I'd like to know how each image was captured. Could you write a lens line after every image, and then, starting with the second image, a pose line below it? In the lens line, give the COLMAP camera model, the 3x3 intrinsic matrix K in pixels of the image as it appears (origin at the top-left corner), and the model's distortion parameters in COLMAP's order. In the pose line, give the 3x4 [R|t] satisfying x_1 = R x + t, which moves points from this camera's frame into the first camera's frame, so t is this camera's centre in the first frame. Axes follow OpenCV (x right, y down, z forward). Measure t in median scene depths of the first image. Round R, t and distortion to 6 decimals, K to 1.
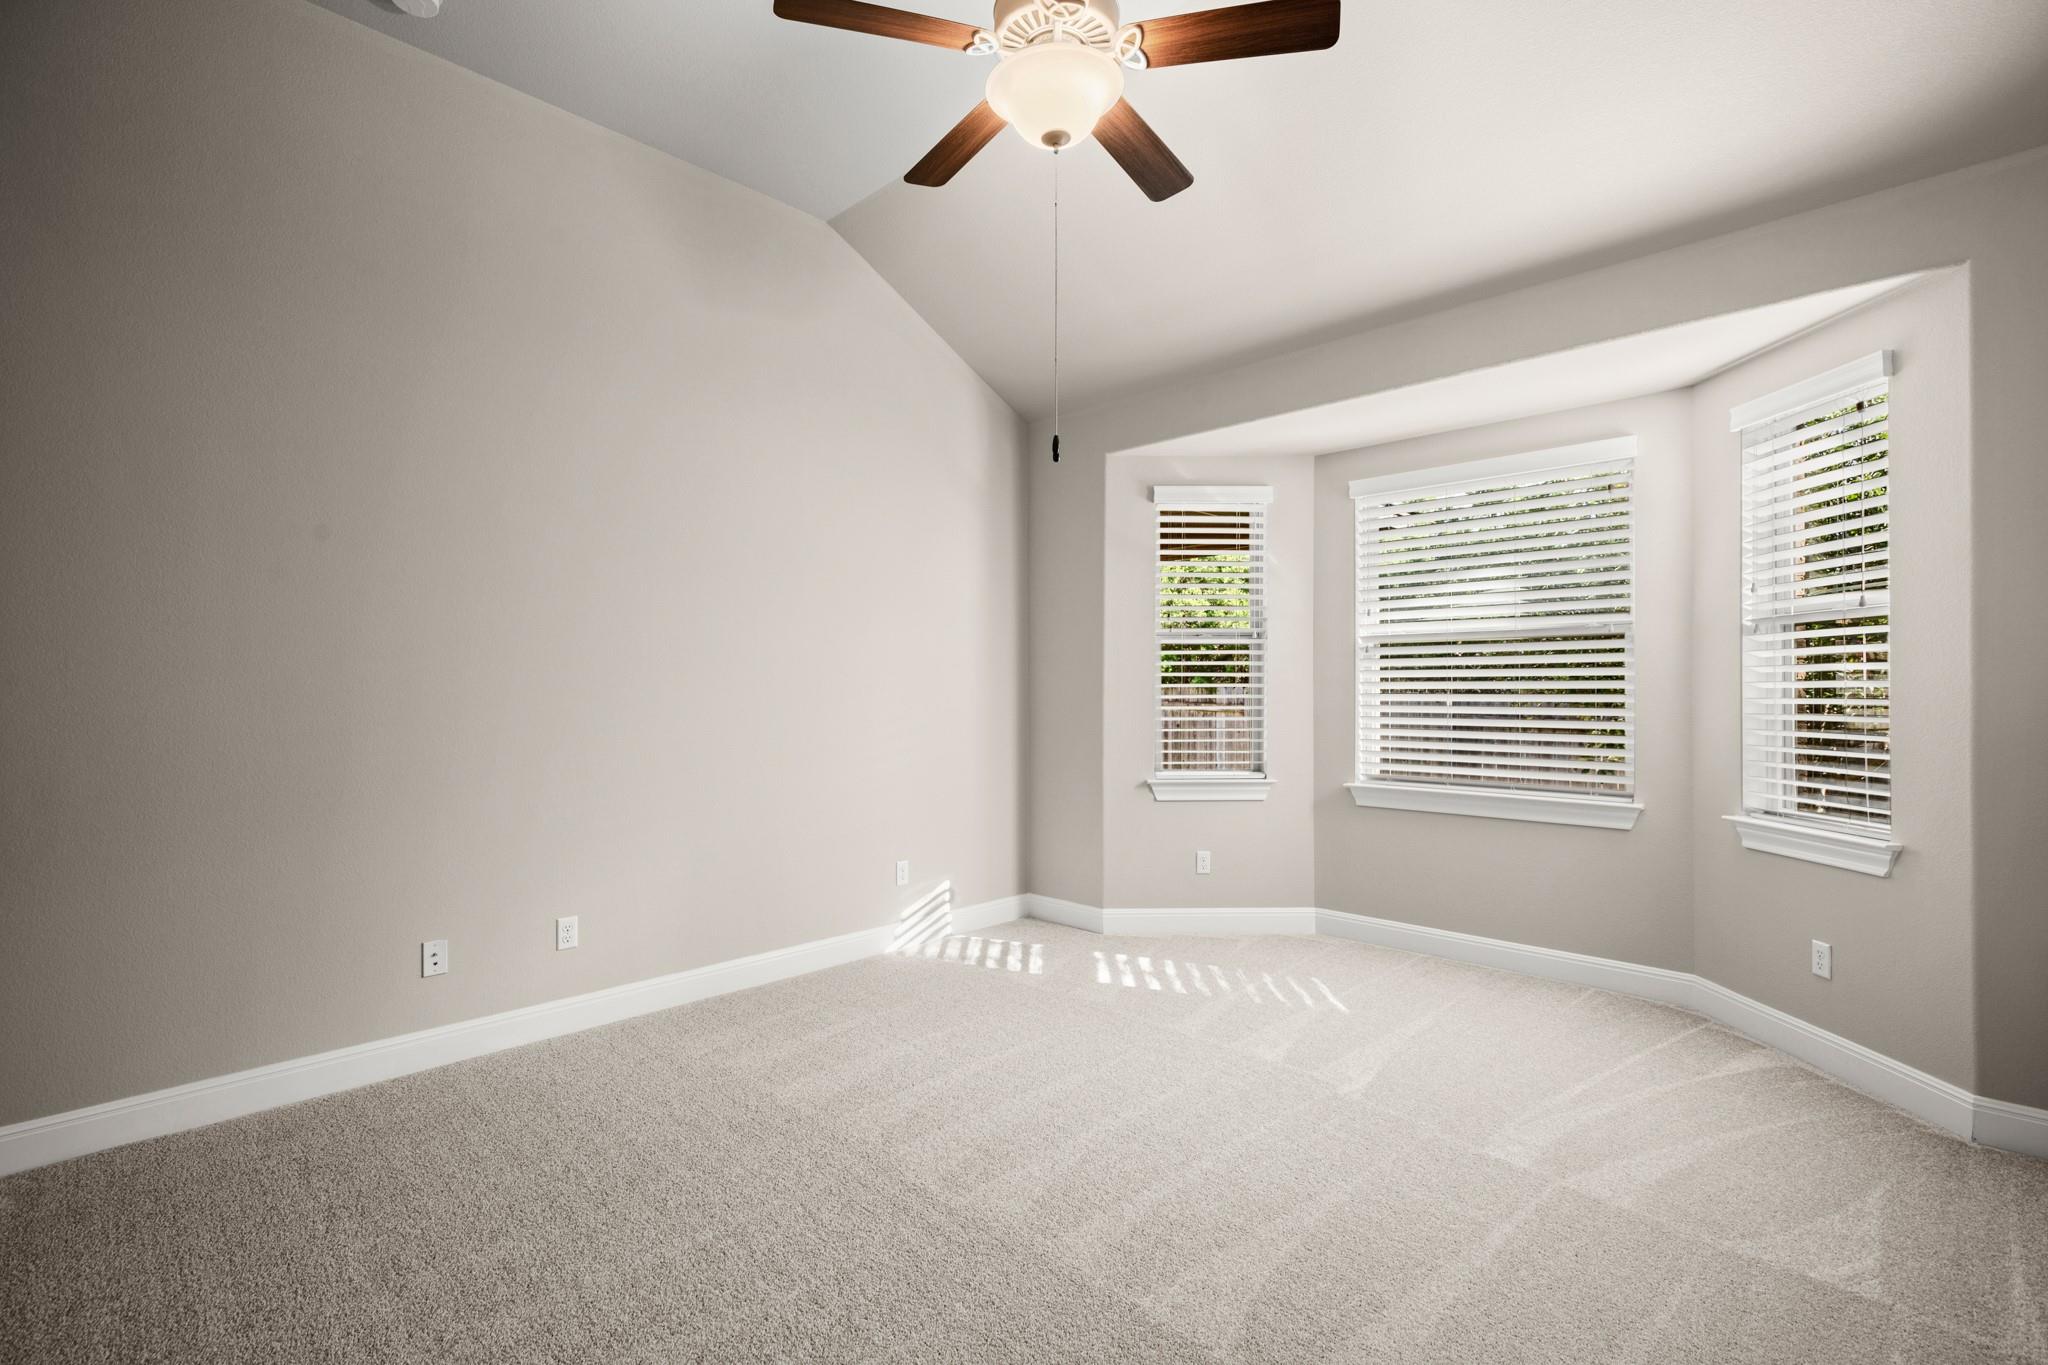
lens RADIAL K [[933.0, 0, 1034.0], [0, 933.0, 686.5], [0, 0, 1]] dist [0.005191, -0.000163]
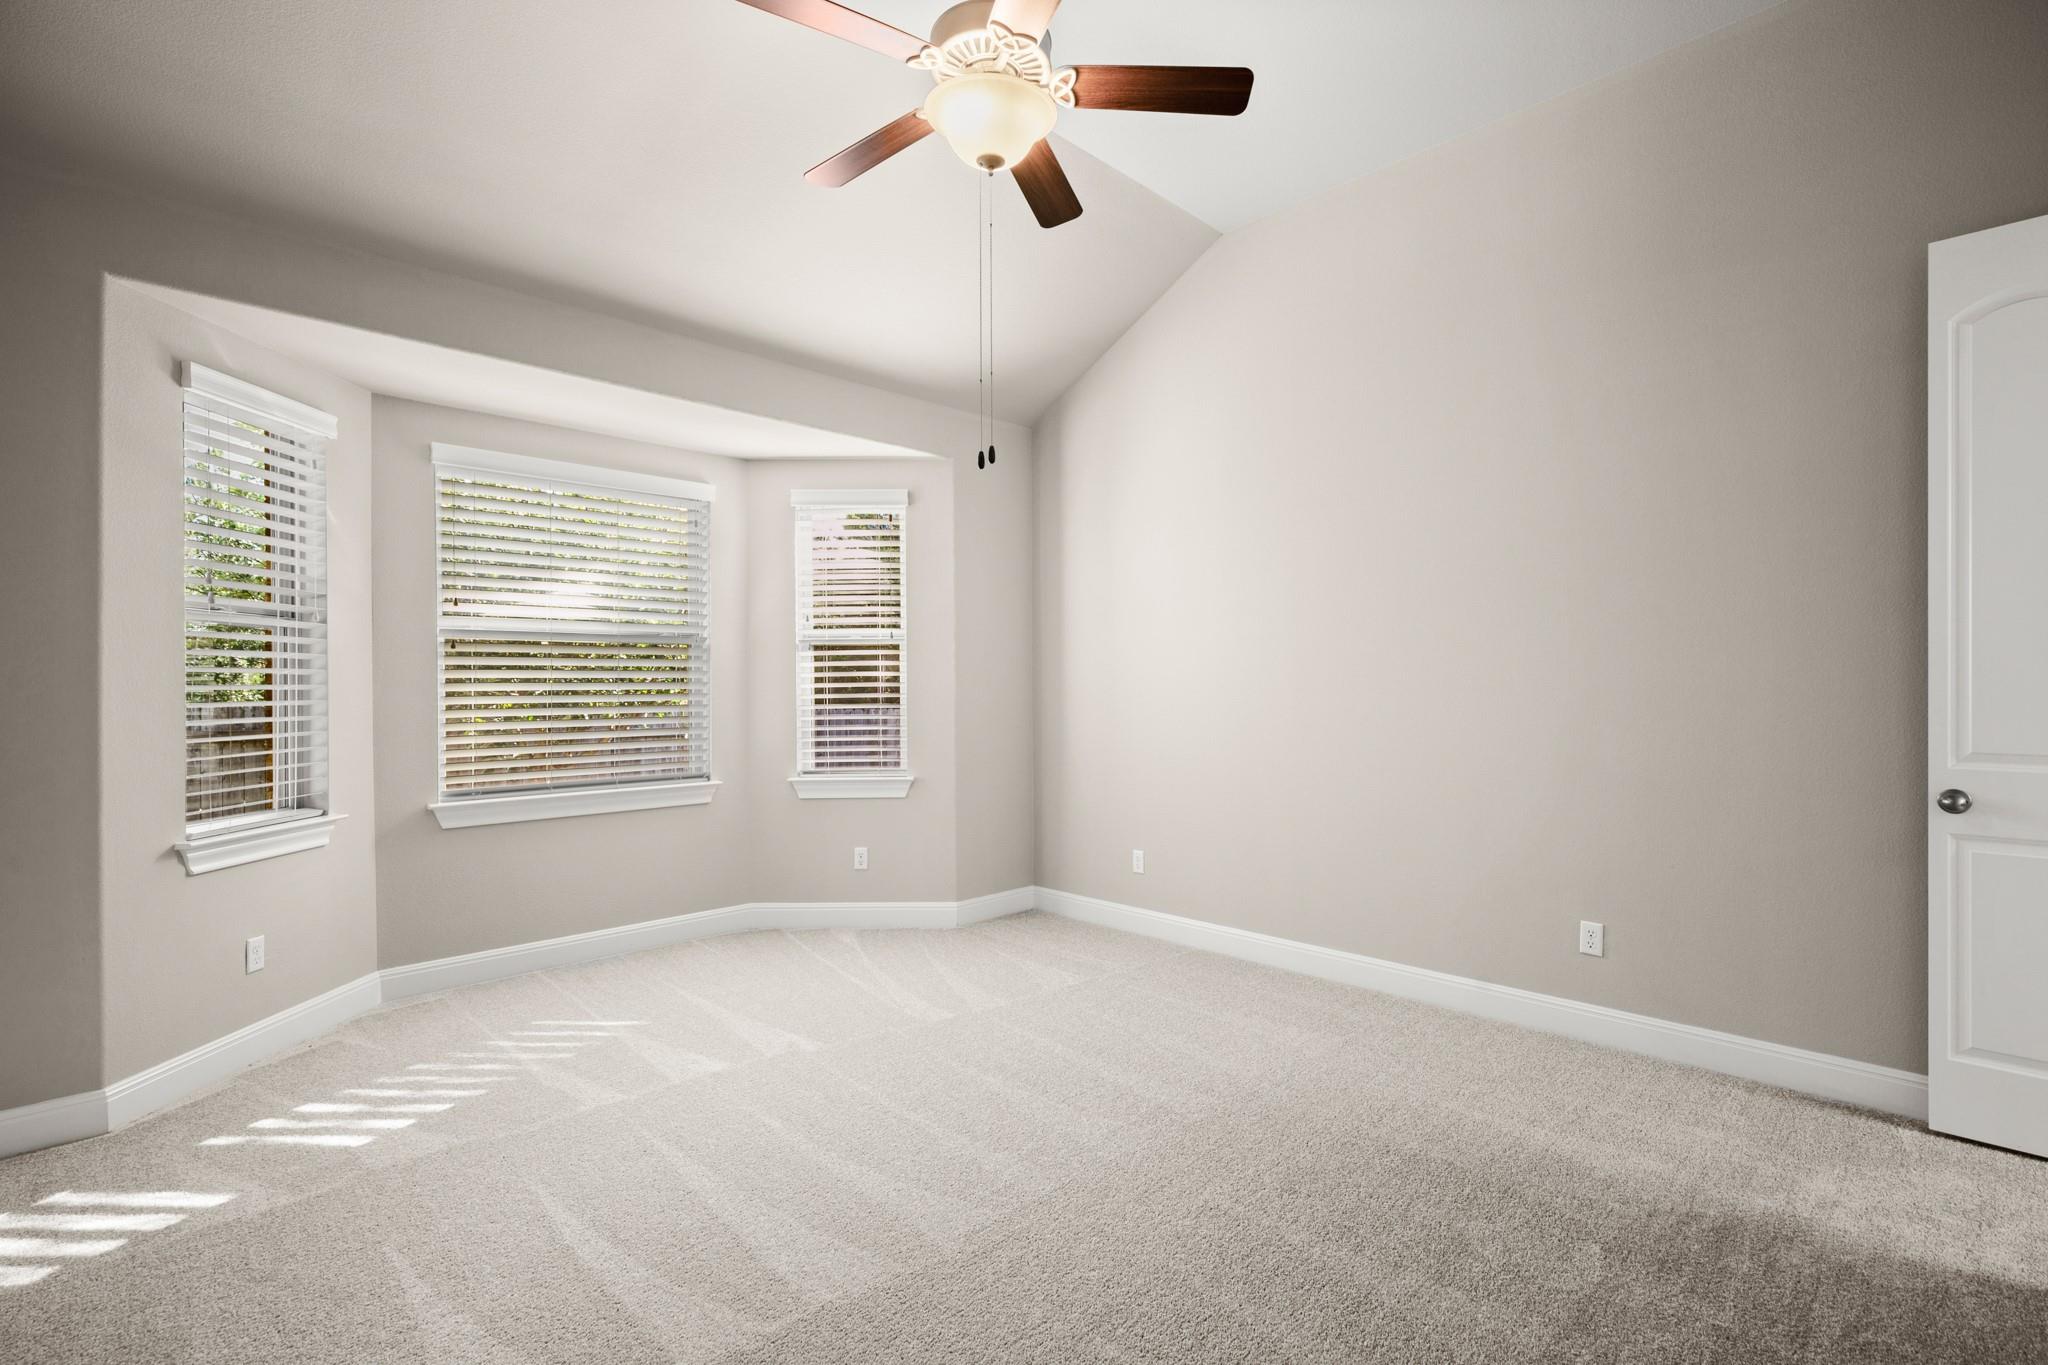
lens RADIAL K [[933.0, 0, 1036.1], [0, 933.0, 687.0], [0, 0, 1]] dist [0.005191, -0.000163]
pose [[0.023664, 0.001978, 0.999718, -0.544692], [0.008171, 0.999964, -0.002171, 0.005955], [-0.999687, 0.008220, 0.023647, 0.497001]]
